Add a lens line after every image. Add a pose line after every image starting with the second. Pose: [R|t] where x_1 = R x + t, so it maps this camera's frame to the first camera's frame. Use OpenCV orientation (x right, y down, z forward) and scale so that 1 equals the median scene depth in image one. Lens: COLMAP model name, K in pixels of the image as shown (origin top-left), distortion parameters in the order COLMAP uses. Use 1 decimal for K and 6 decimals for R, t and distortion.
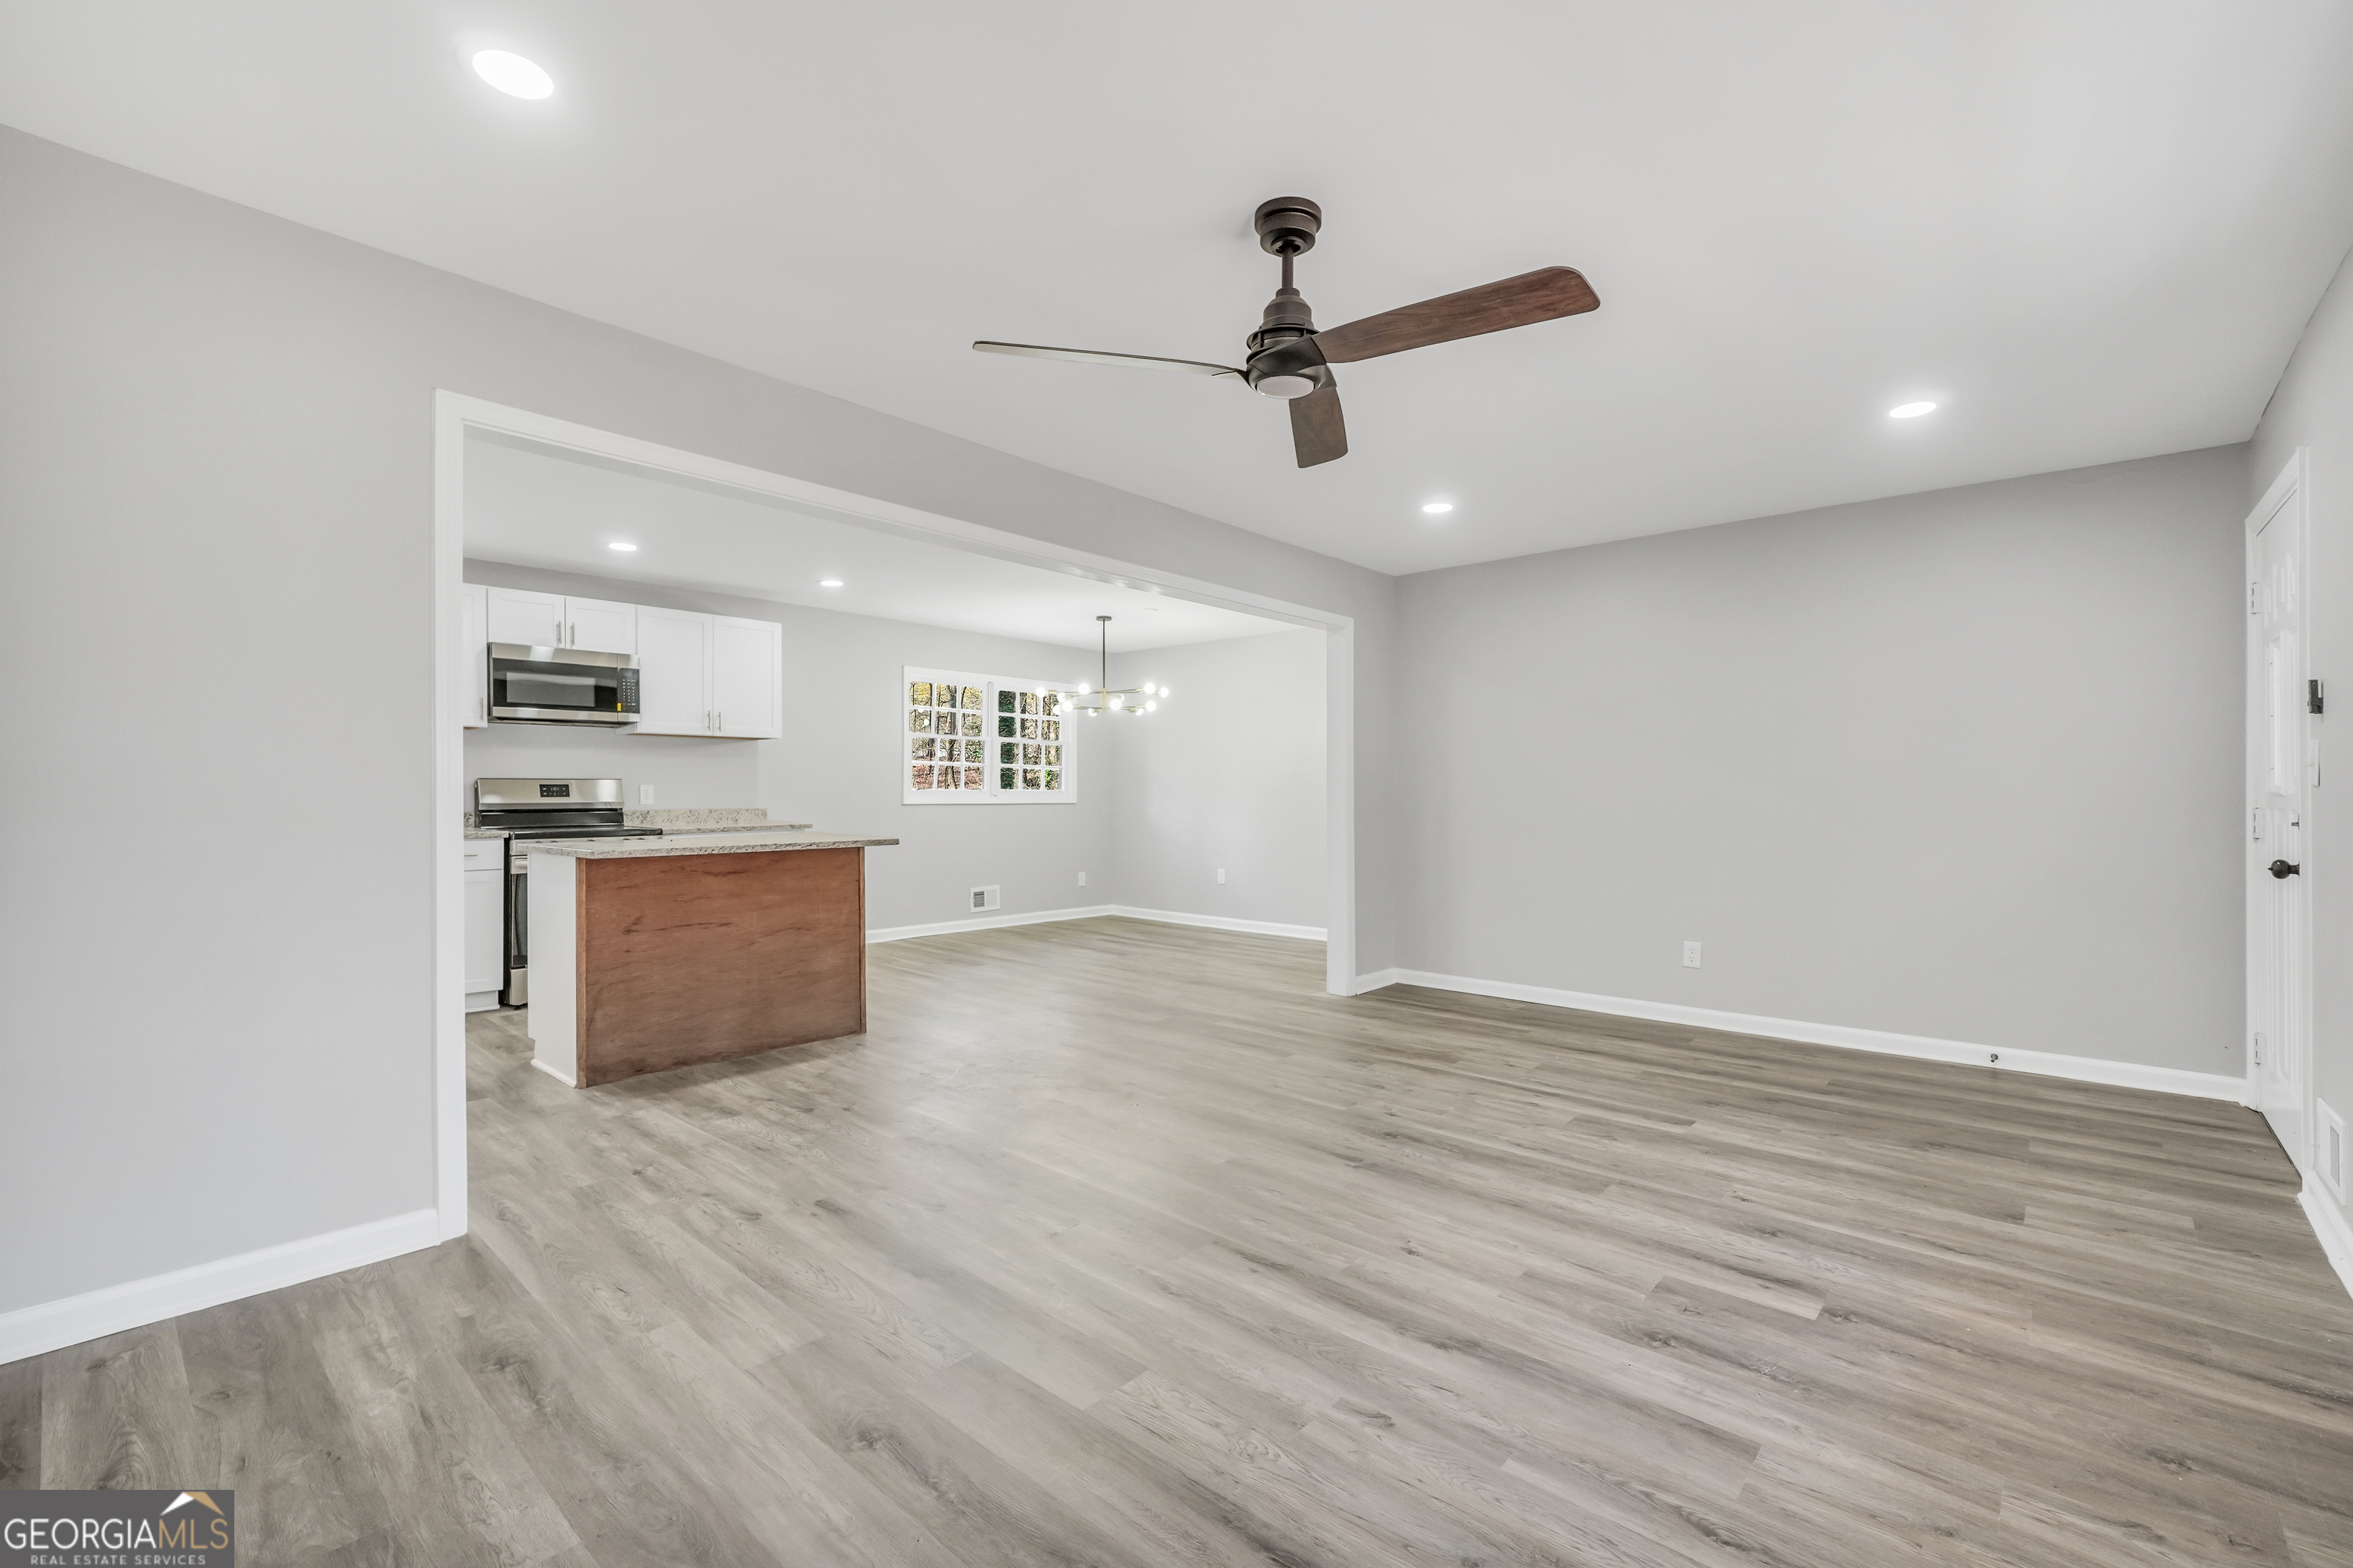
lens RADIAL K [[1012.1, 0, 1165.1], [0, 1012.1, 796.4], [0, 0, 1]] dist [-0.021123, 0.009544]
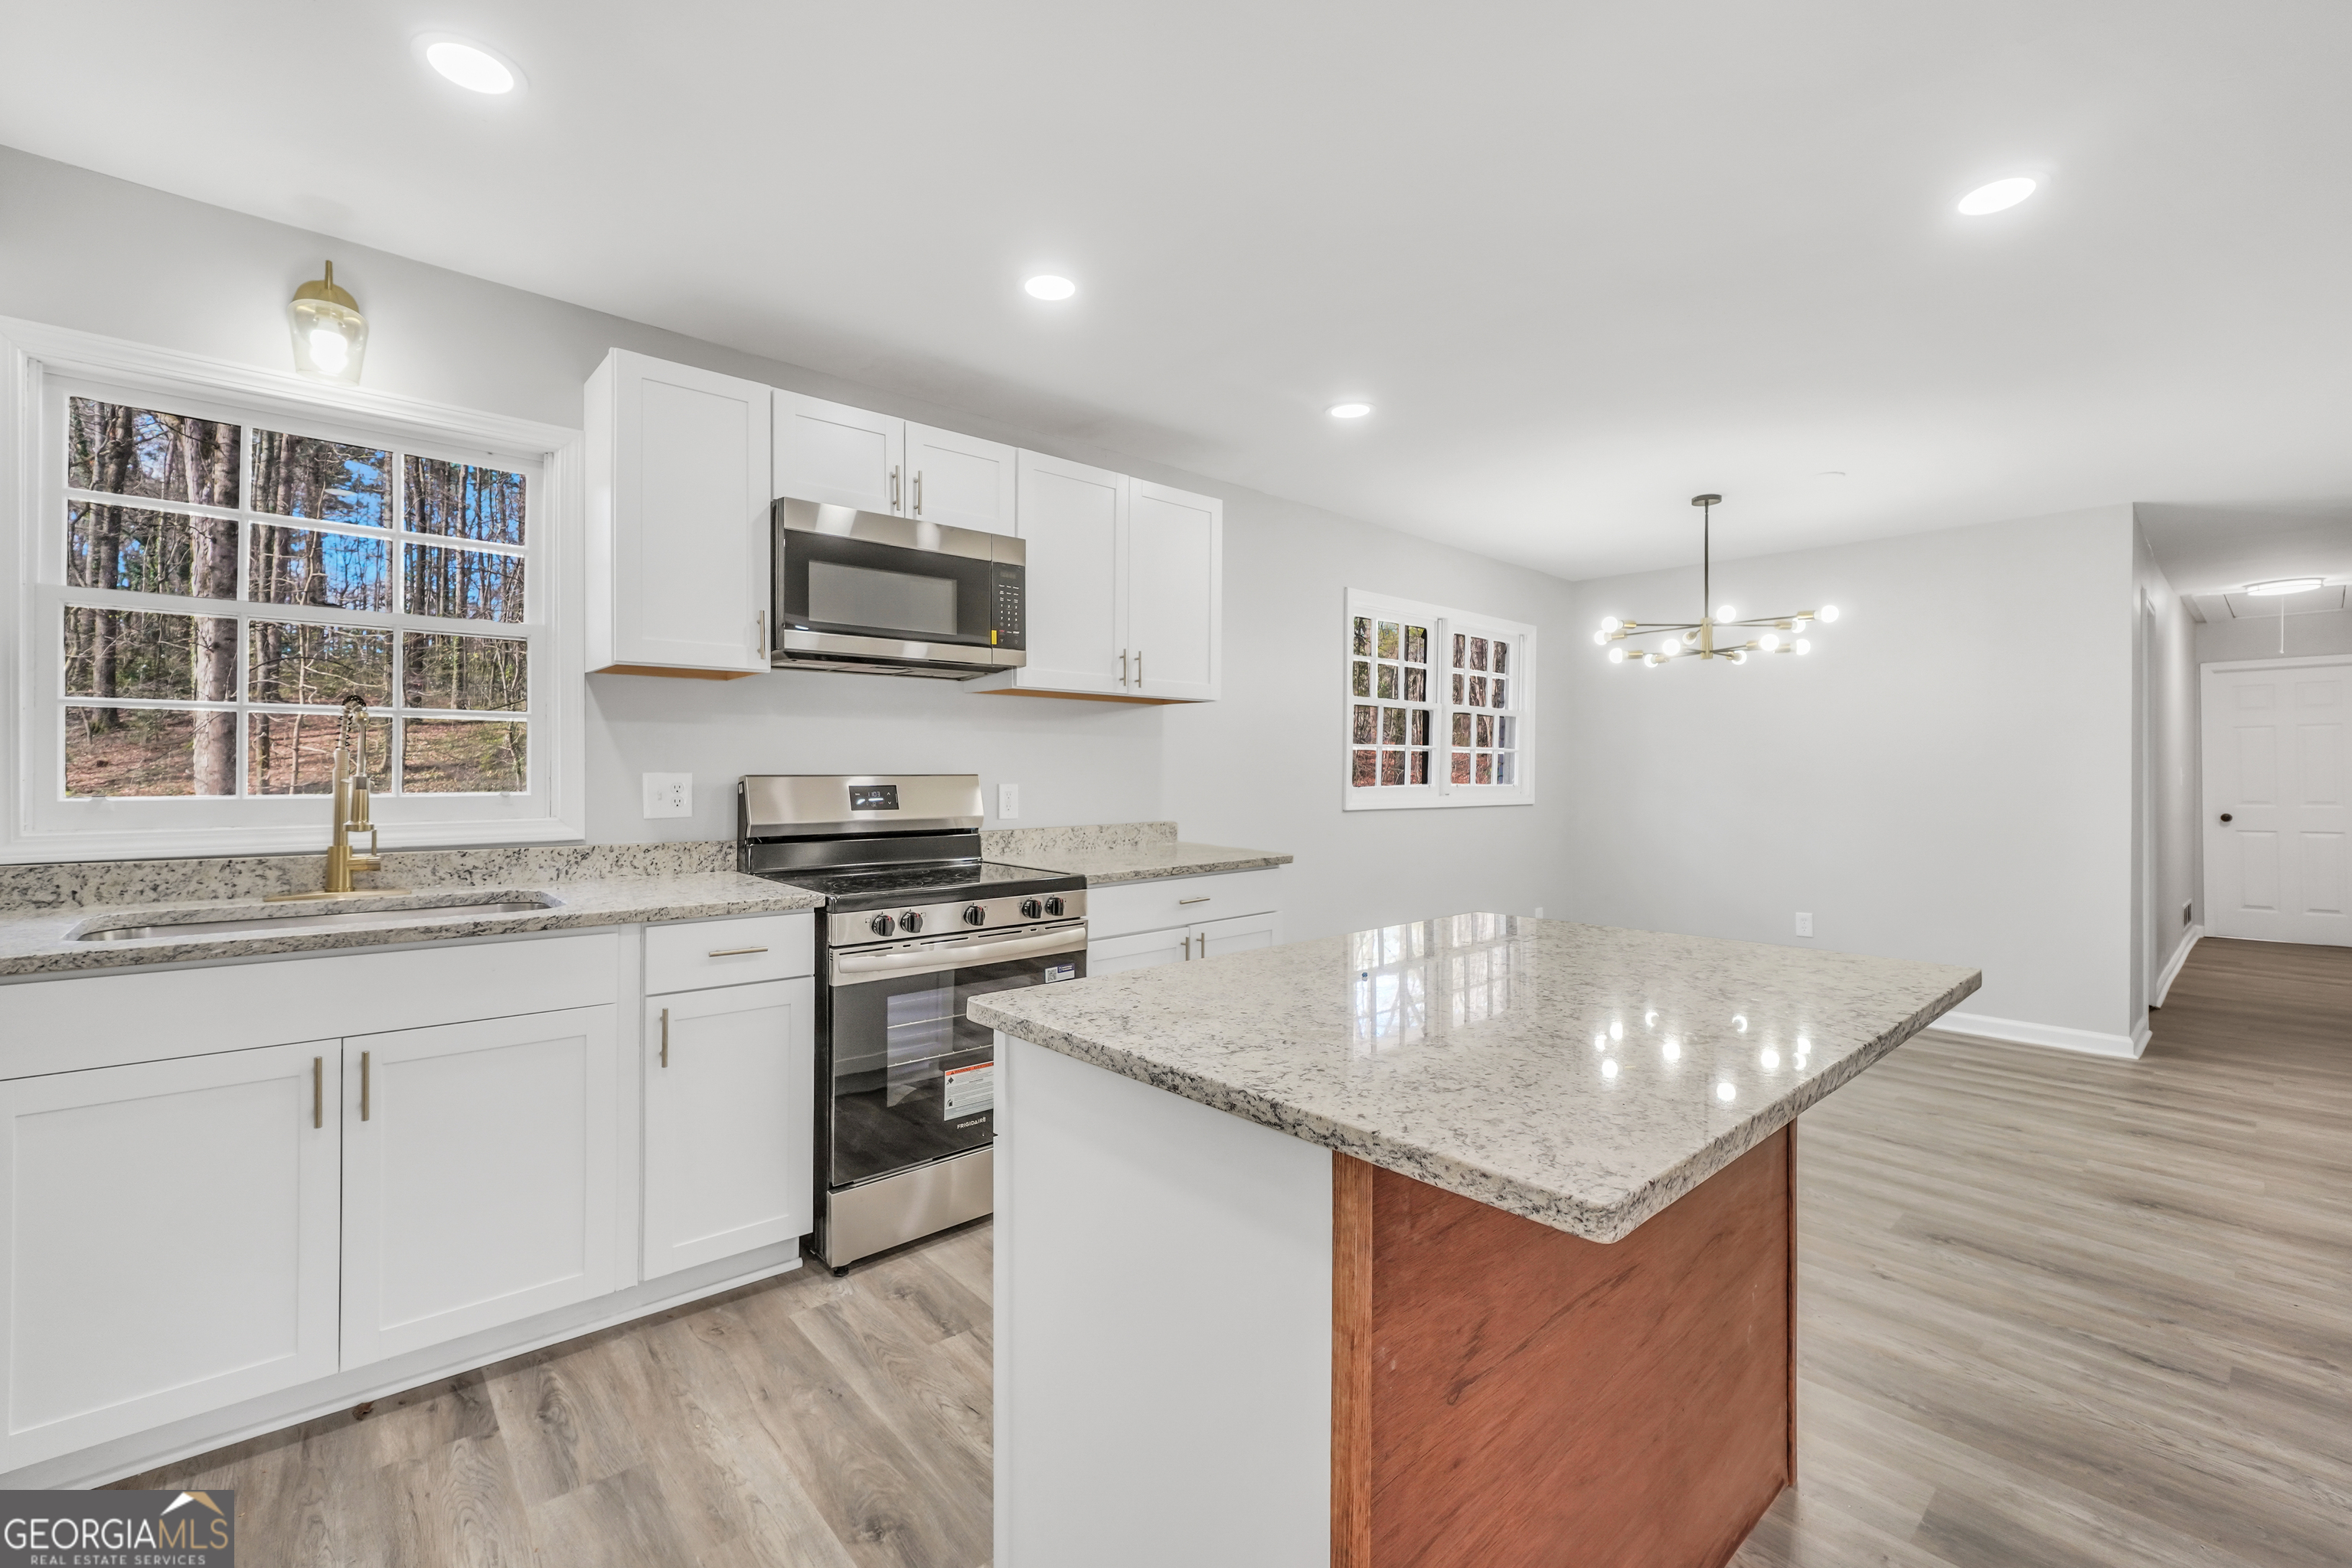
lens RADIAL K [[989.5, 0, 1167.3], [0, 989.5, 775.5], [0, 0, 1]] dist [-0.018267, 0.004874]
pose [[0.993601, 0.003949, -0.112874, -0.698950], [-0.003920, 0.999992, 0.000471, -0.032437], [0.112875, -0.000026, 0.993609, 0.886934]]
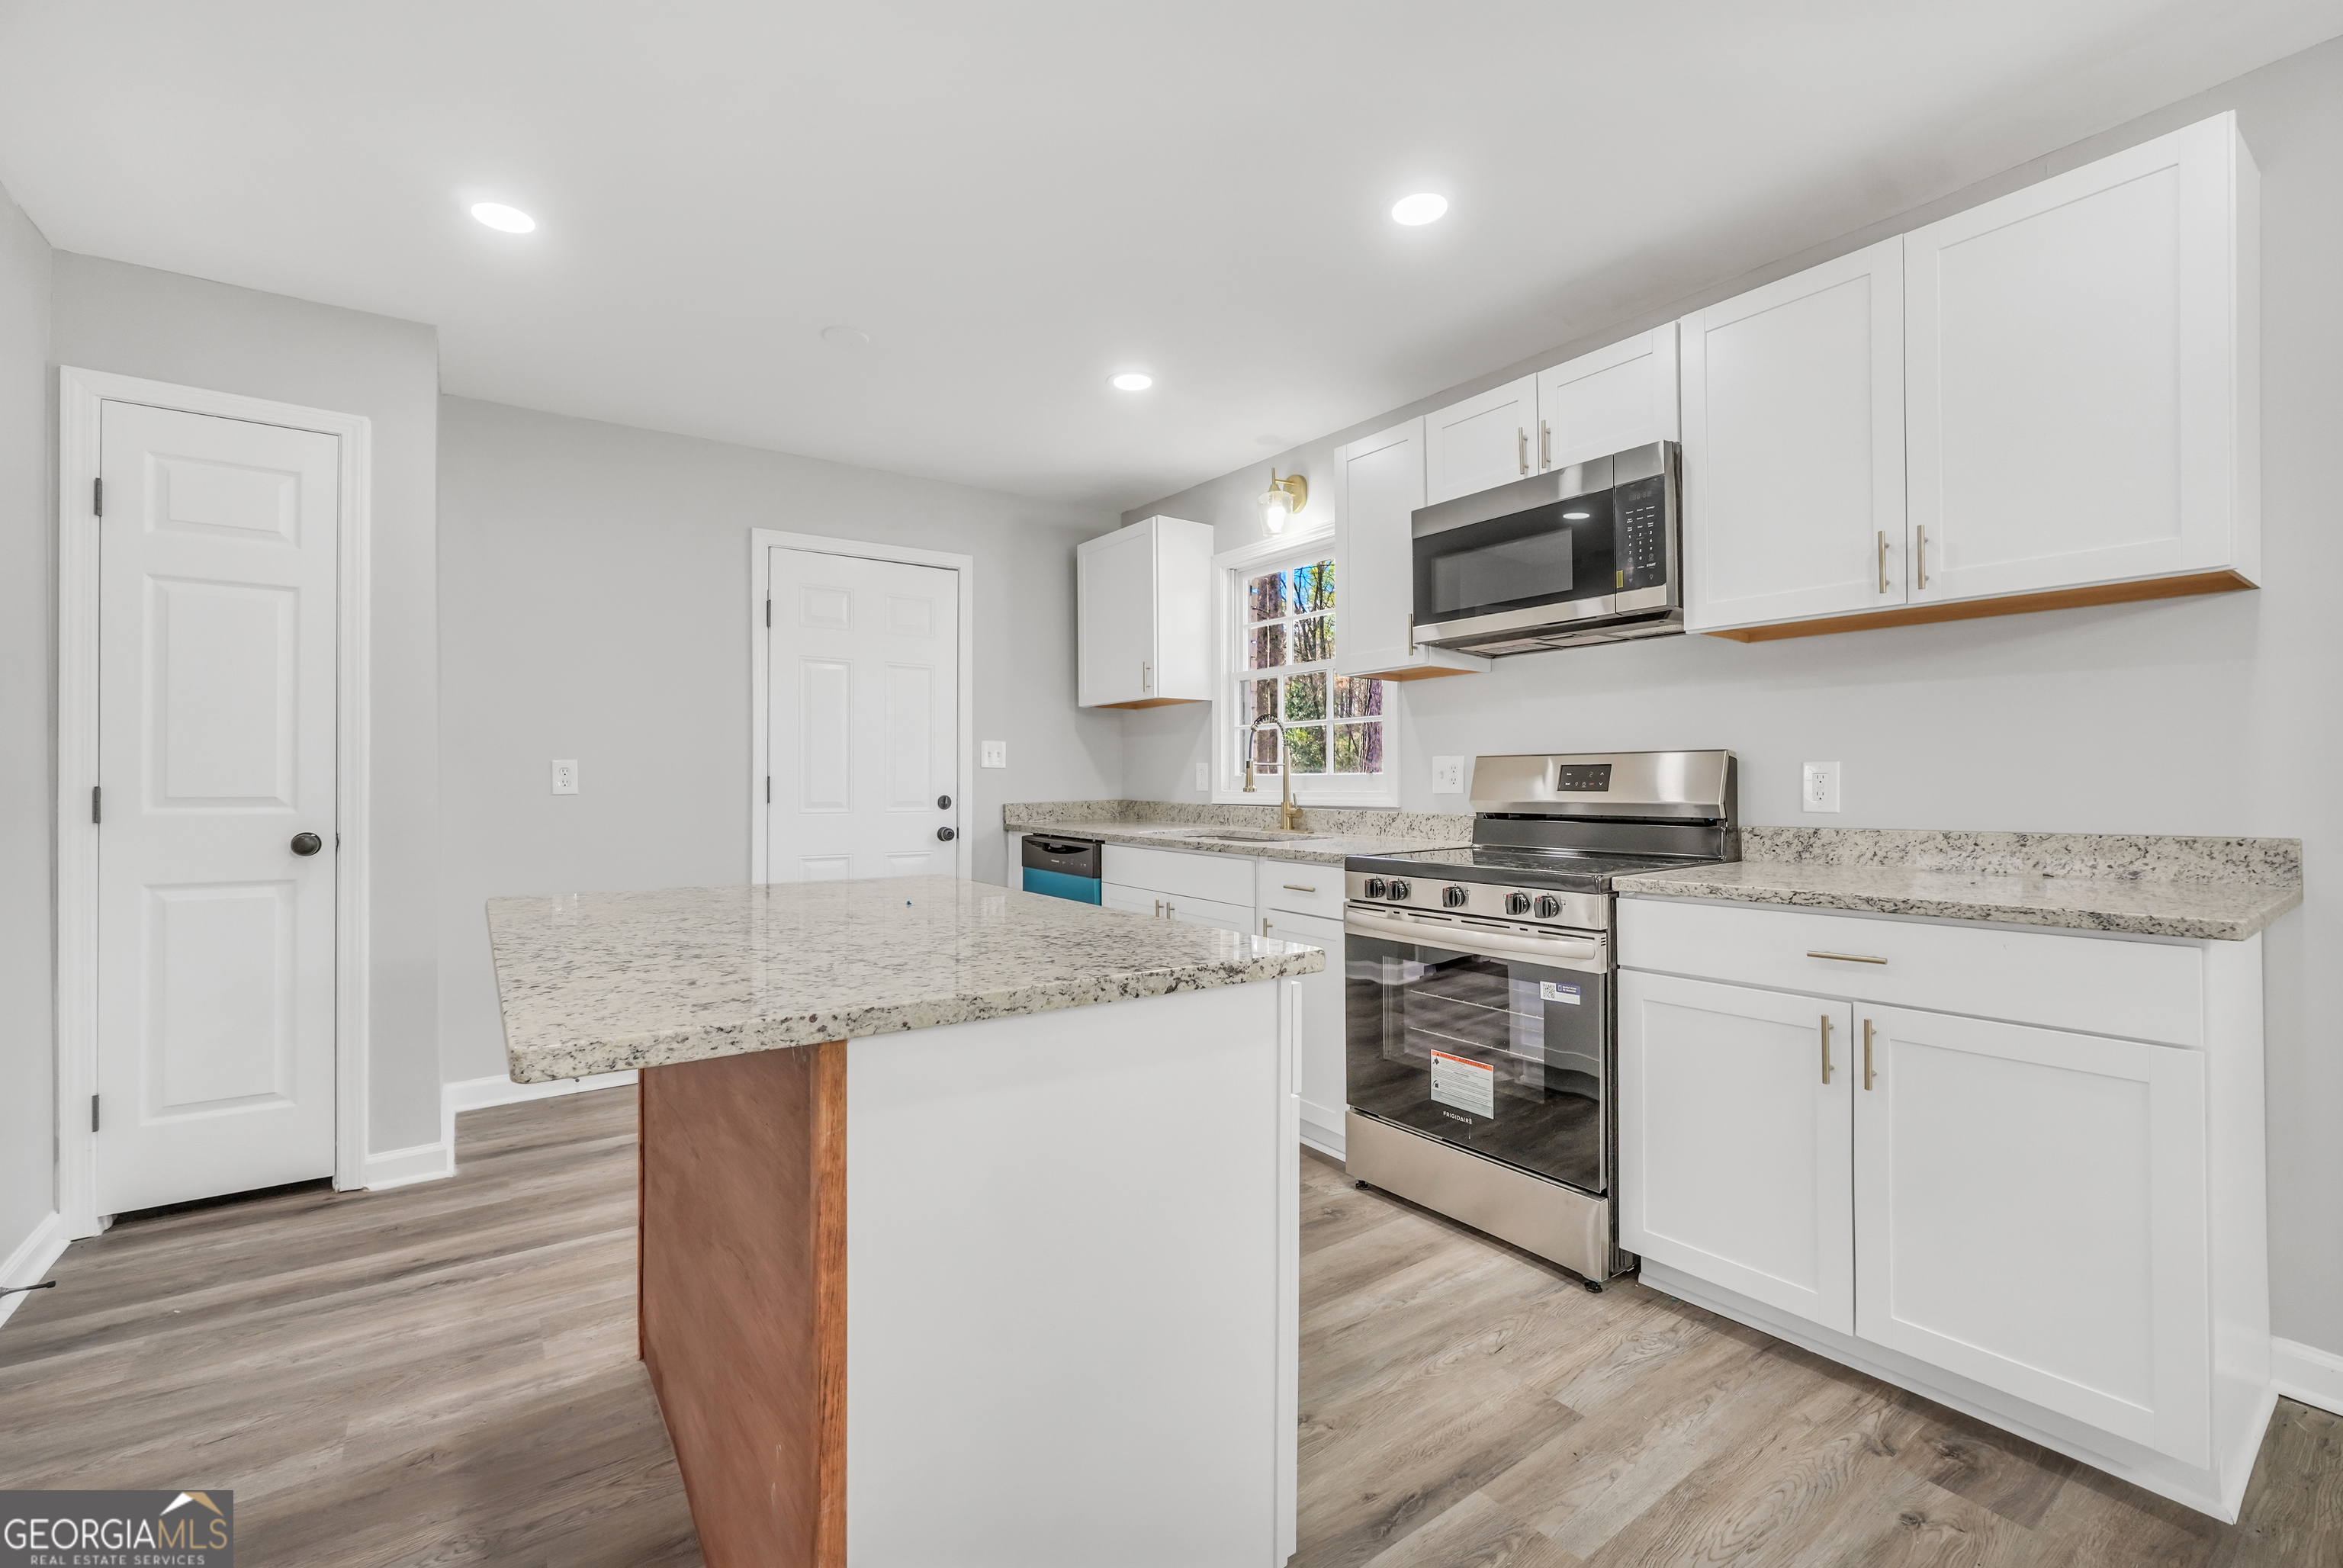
lens RADIAL K [[993.4, 0, 1161.7], [0, 993.4, 780.4], [0, 0, 1]] dist [-0.018705, 0.006768]
pose [[-0.216595, -0.000627, -0.976261, -0.165960], [-0.002705, 0.999996, -0.000042, -0.007044], [0.976258, 0.002632, -0.216596, 1.596353]]
